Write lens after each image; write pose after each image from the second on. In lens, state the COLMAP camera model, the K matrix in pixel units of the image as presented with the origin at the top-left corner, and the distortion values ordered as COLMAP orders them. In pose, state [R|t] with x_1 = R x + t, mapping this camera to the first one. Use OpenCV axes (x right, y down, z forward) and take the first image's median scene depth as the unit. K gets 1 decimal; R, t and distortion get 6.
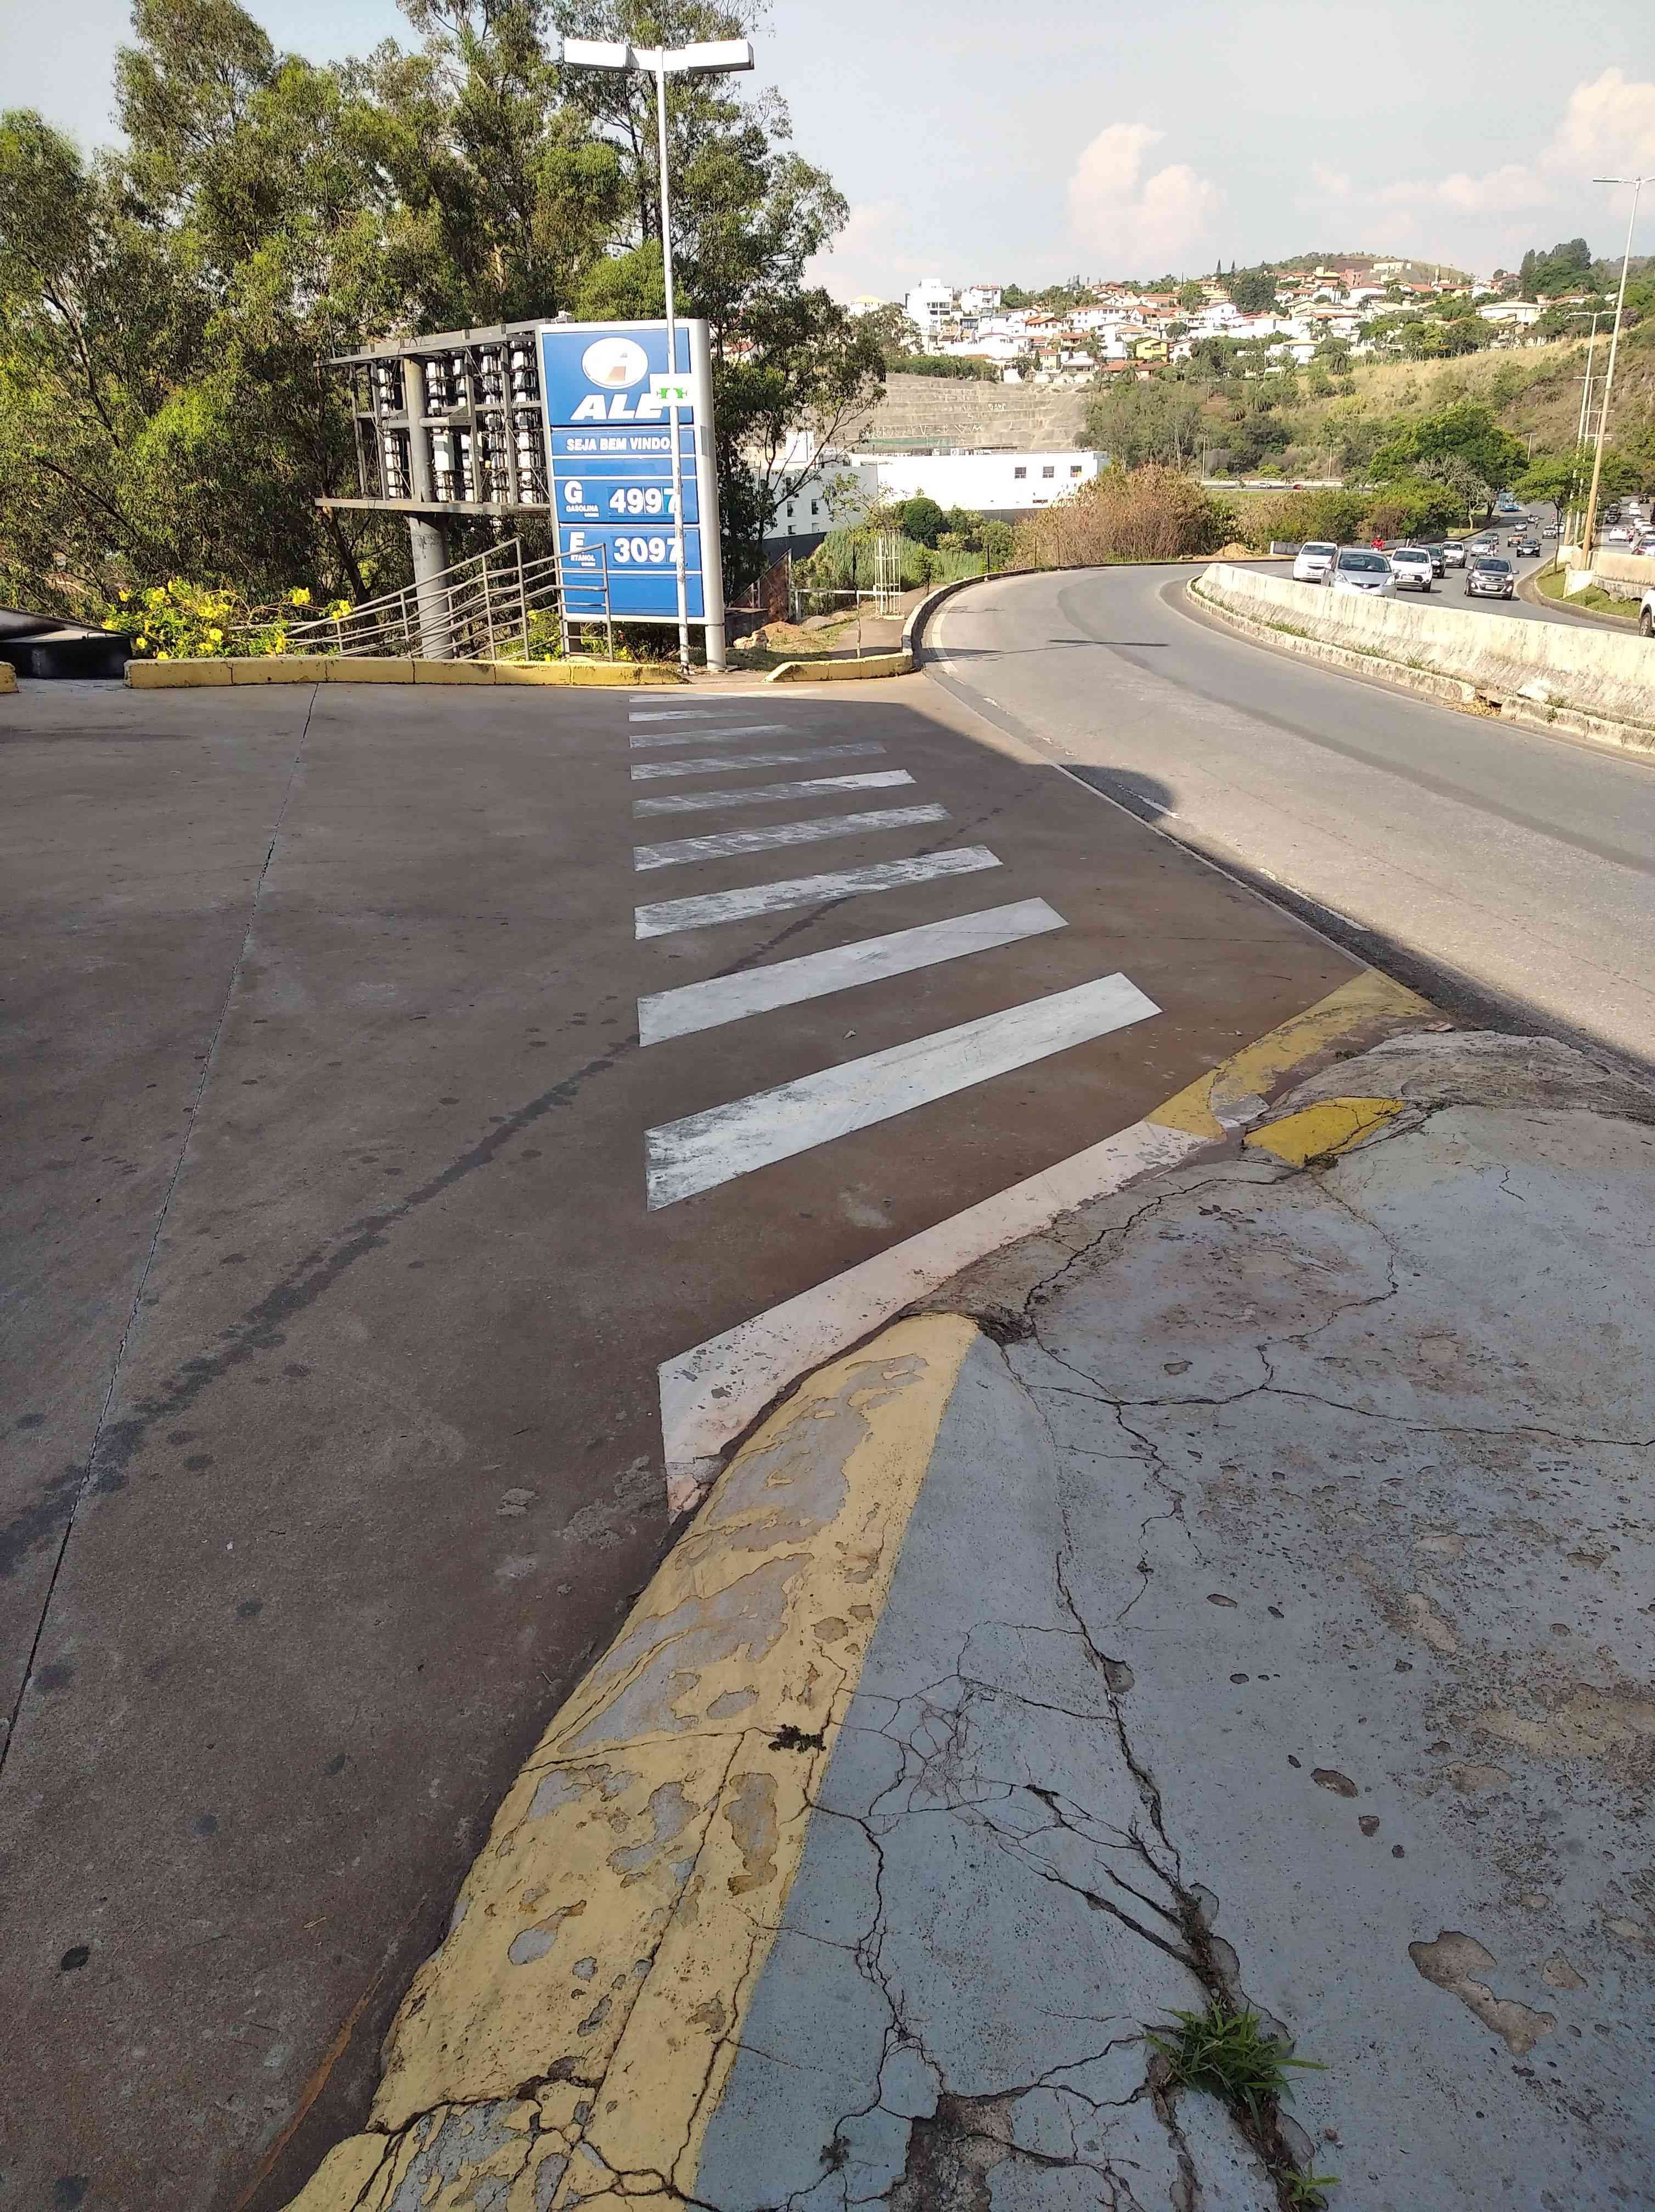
lens RADIAL K [[1788.2, 0, 827.5], [0, 1788.2, 1106.0], [0, 0, 1]] dist [0.010296, 0.013829]
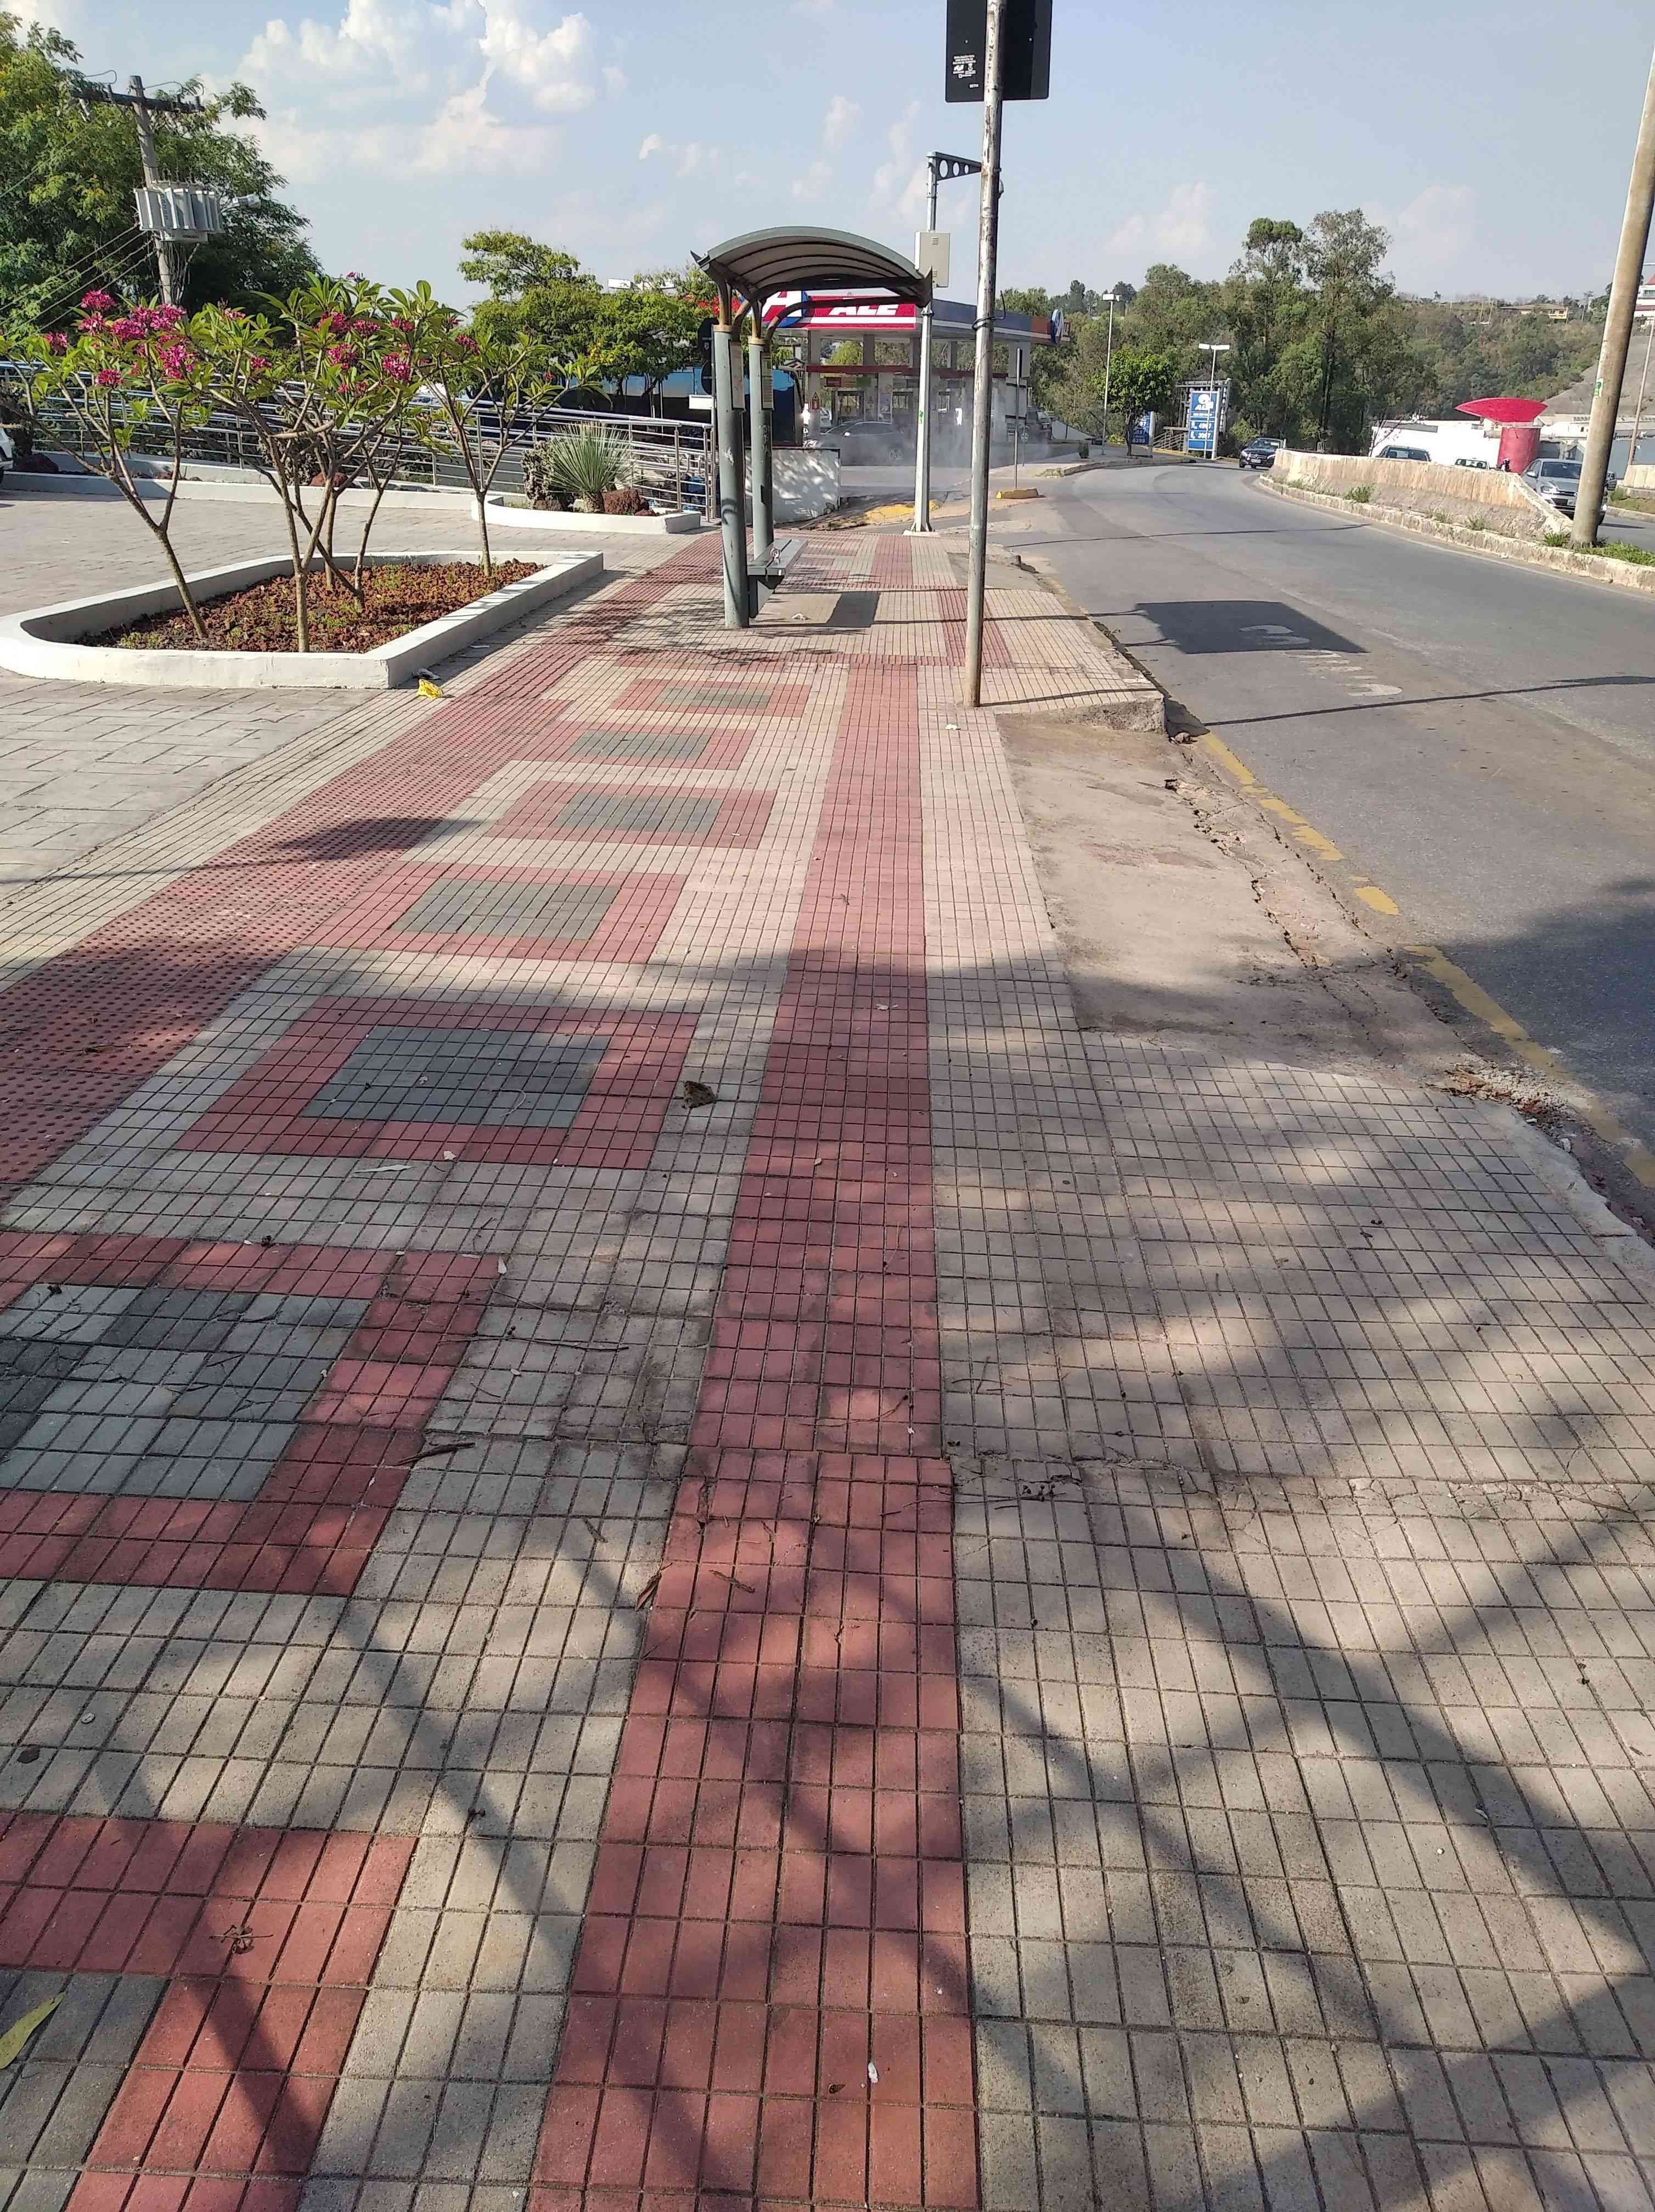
lens RADIAL K [[1741.2, 0, 832.7], [0, 1741.2, 1139.5], [0, 0, 1]] dist [0.088326, -0.167162]
pose [[0.876074, 0.218905, -0.429623, 0.053533], [-0.198374, 0.975738, 0.092648, 0.047801], [0.439480, 0.004060, 0.898243, -0.136309]]
